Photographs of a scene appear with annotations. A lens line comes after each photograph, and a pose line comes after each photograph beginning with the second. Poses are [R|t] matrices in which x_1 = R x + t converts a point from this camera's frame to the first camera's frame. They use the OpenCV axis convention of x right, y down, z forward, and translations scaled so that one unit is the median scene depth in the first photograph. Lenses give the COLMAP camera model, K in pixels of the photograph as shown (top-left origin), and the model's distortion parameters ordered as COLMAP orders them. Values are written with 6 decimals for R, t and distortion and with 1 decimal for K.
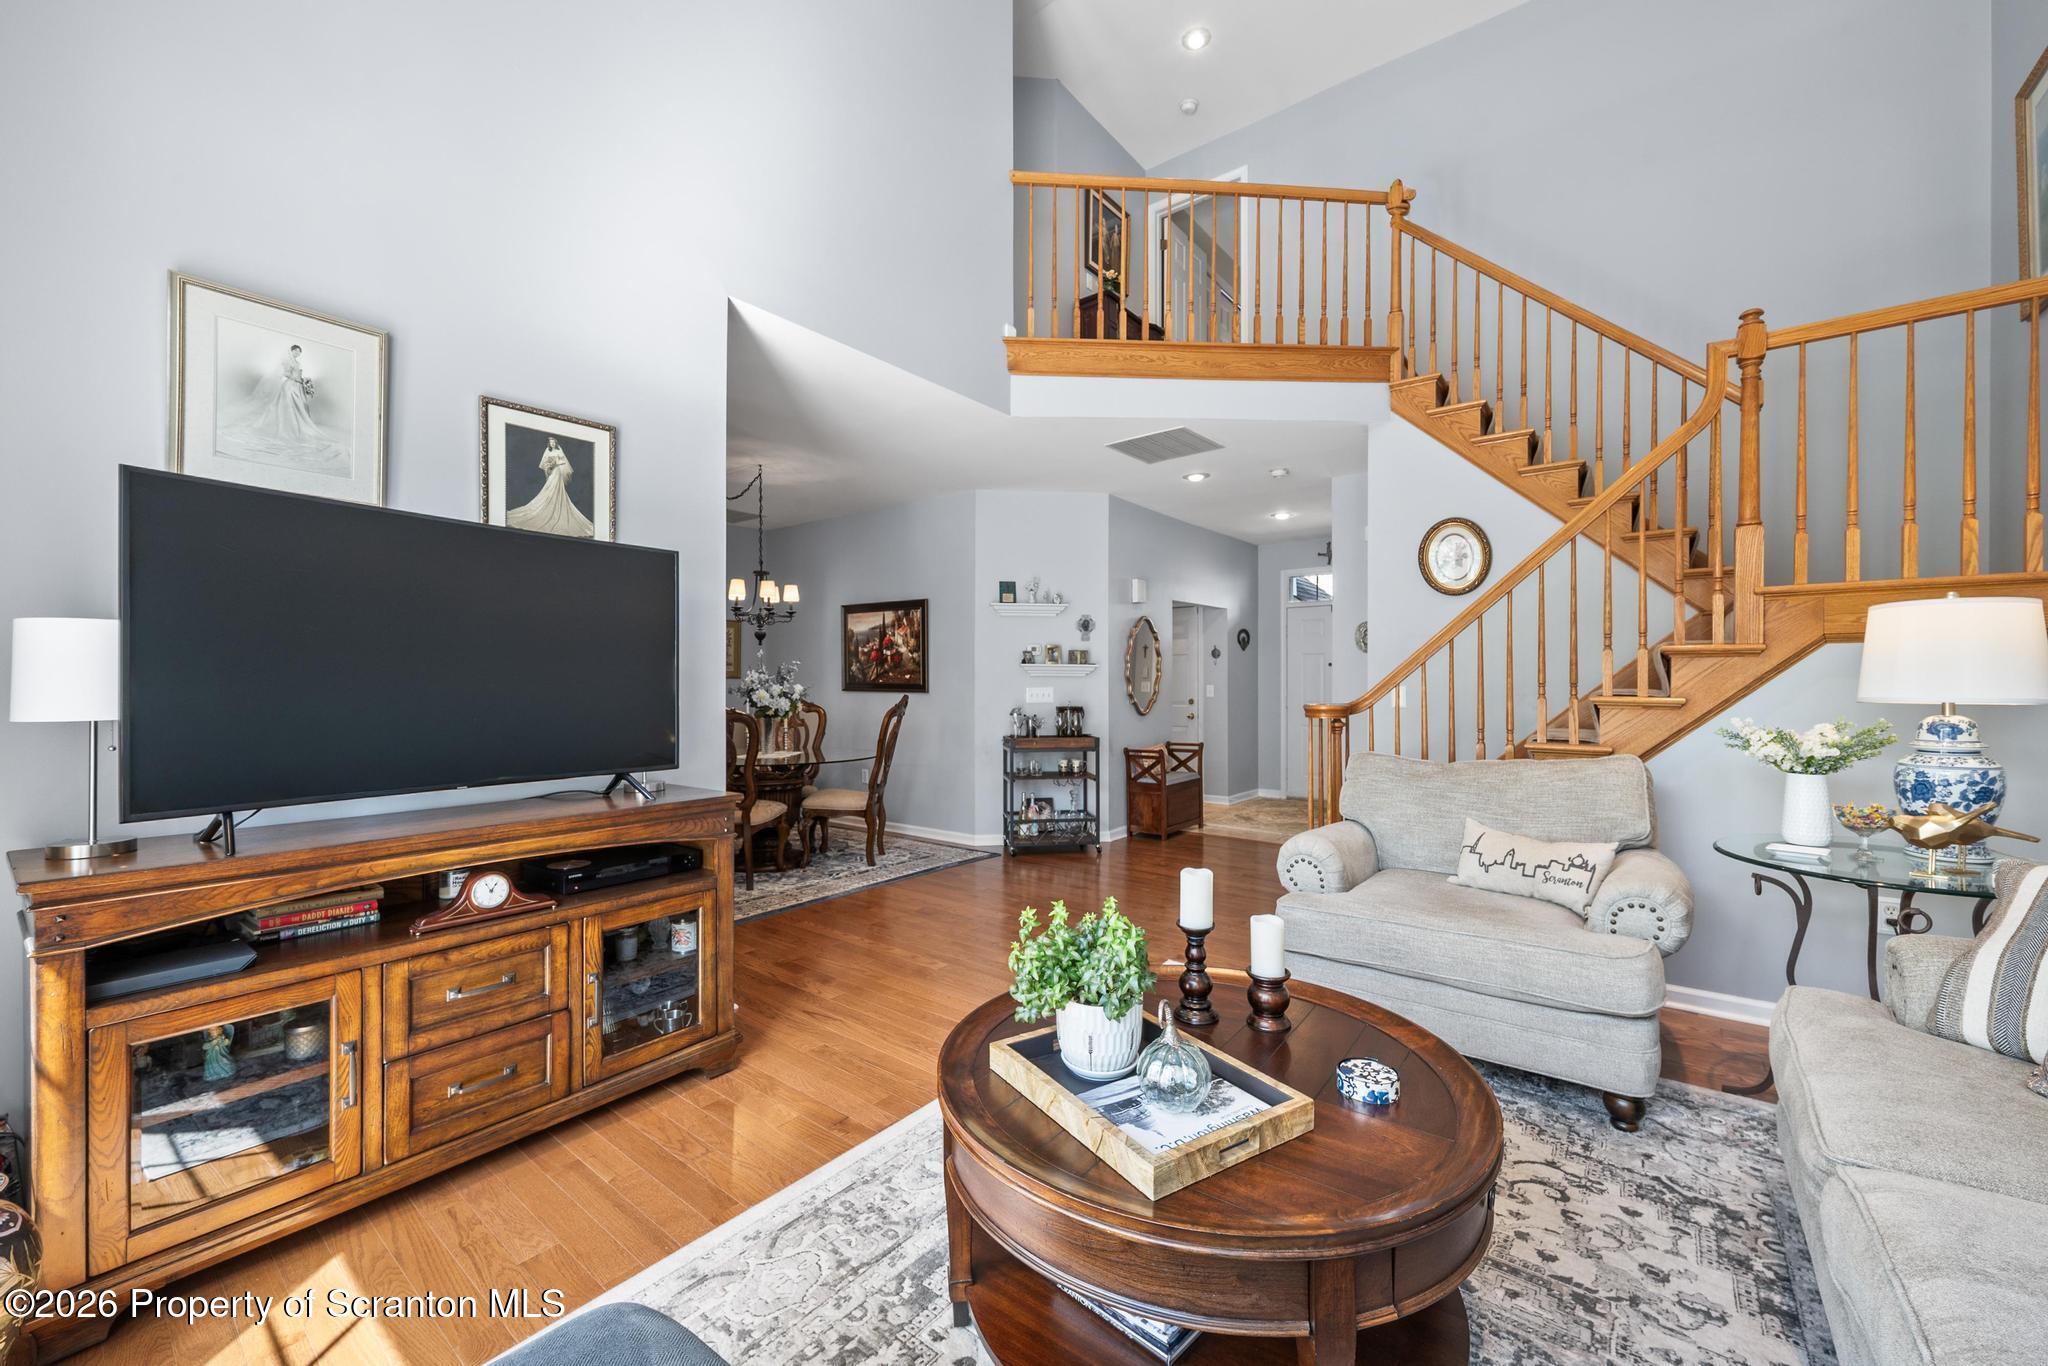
lens RADIAL K [[809.0, 0, 1021.7], [0, 809.0, 679.4], [0, 0, 1]] dist [0.001117, -0.000001]
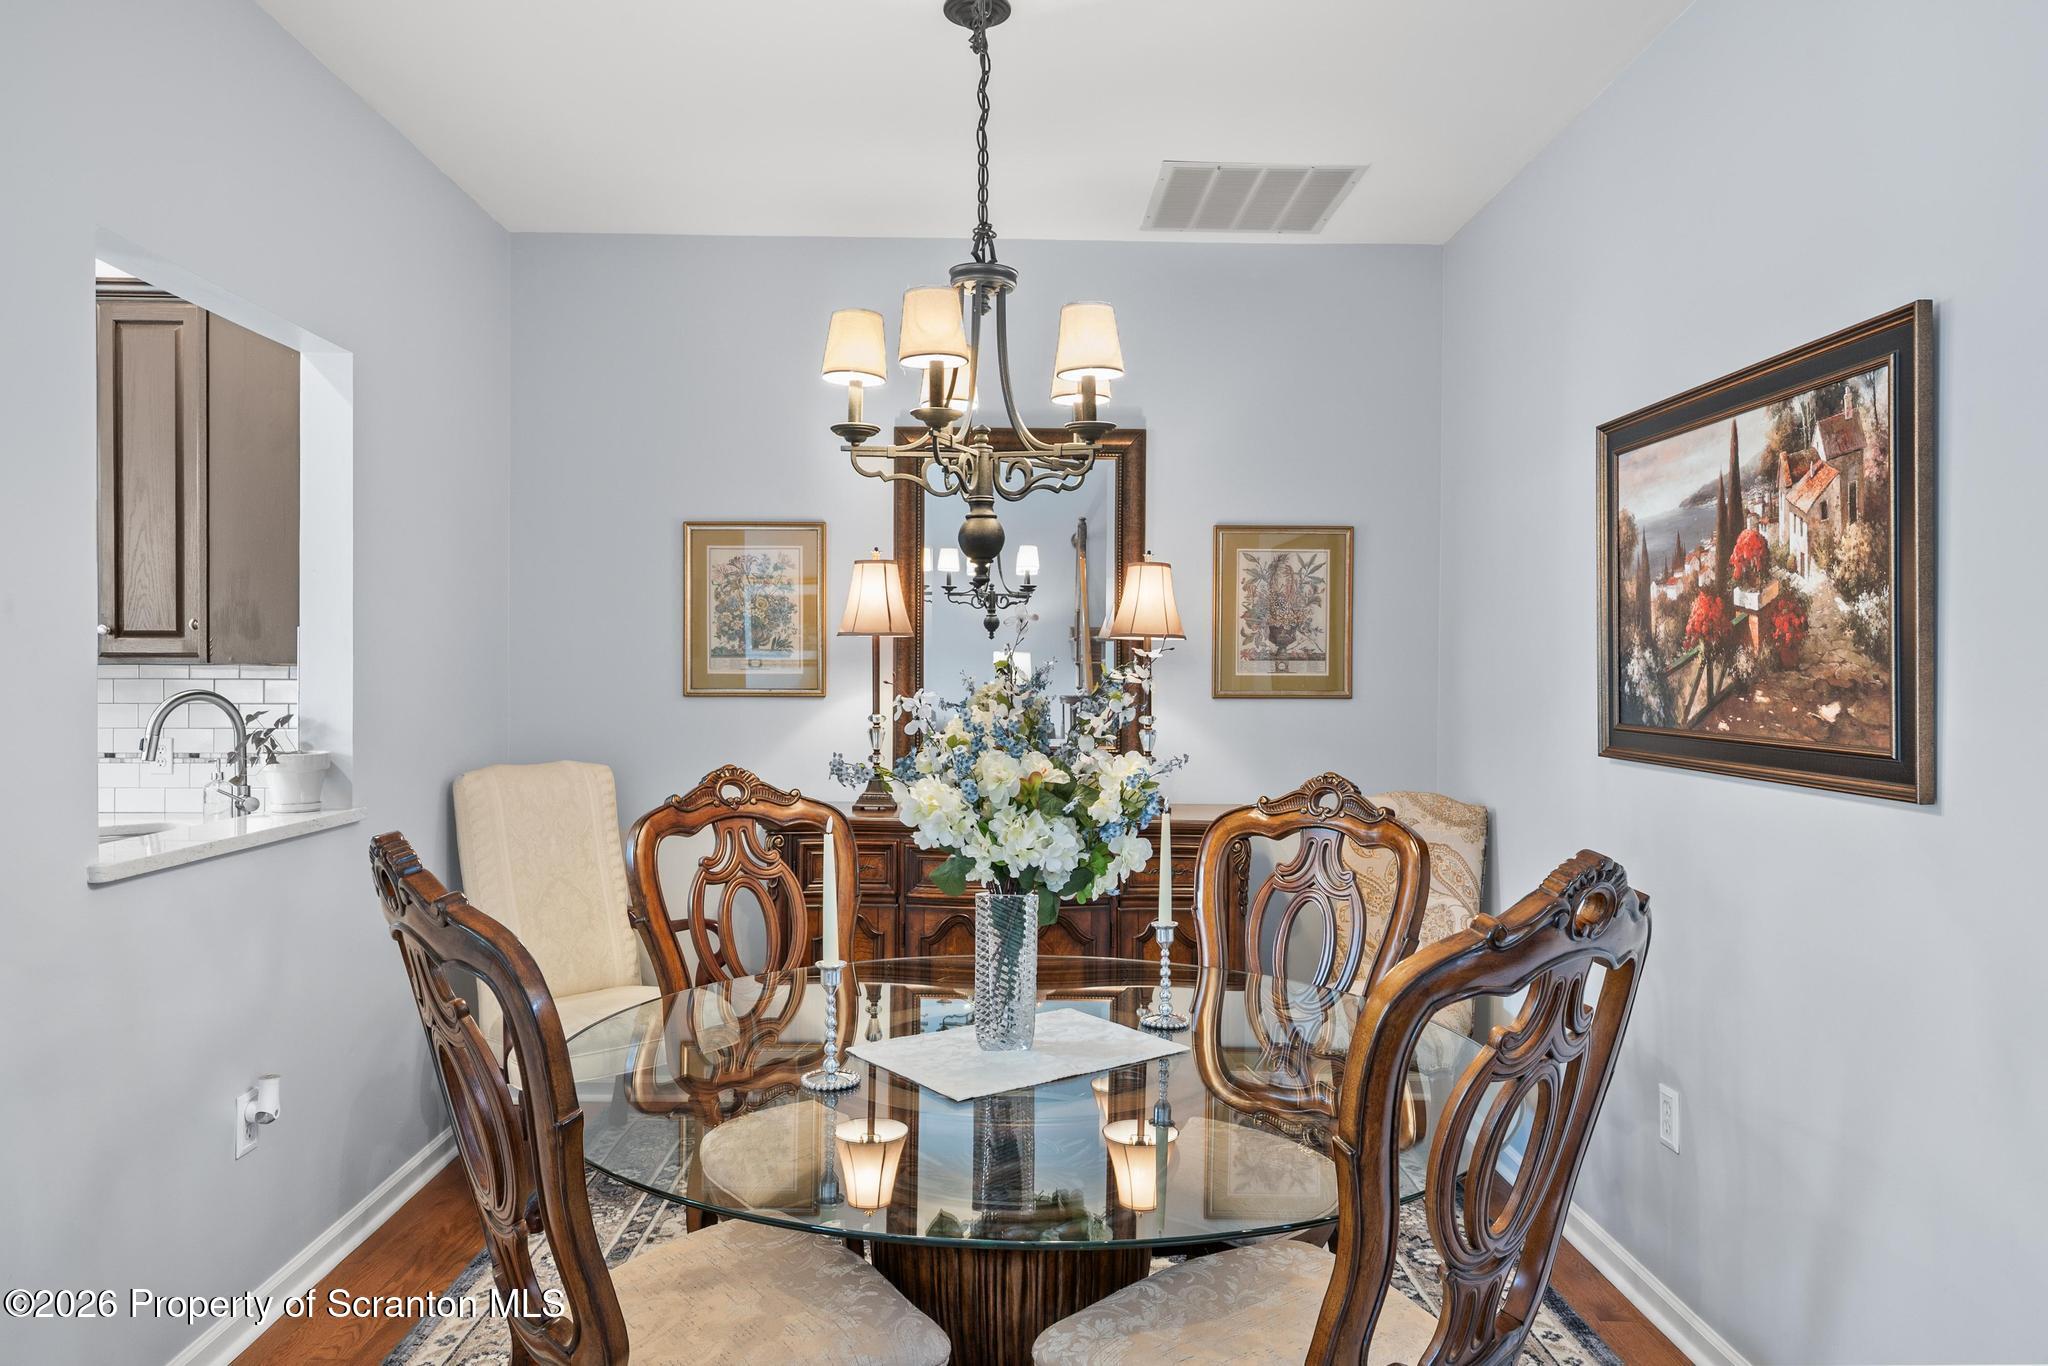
lens RADIAL K [[1321.4, 0, 1023.1], [0, 1321.4, 681.2], [0, 0, 1]] dist [0.001872, 0.000272]
pose [[0.627249, 0.004839, -0.778804, -0.009028], [-0.001354, 0.999986, 0.005122, -0.012662], [0.778818, -0.002158, 0.627246, 0.626543]]
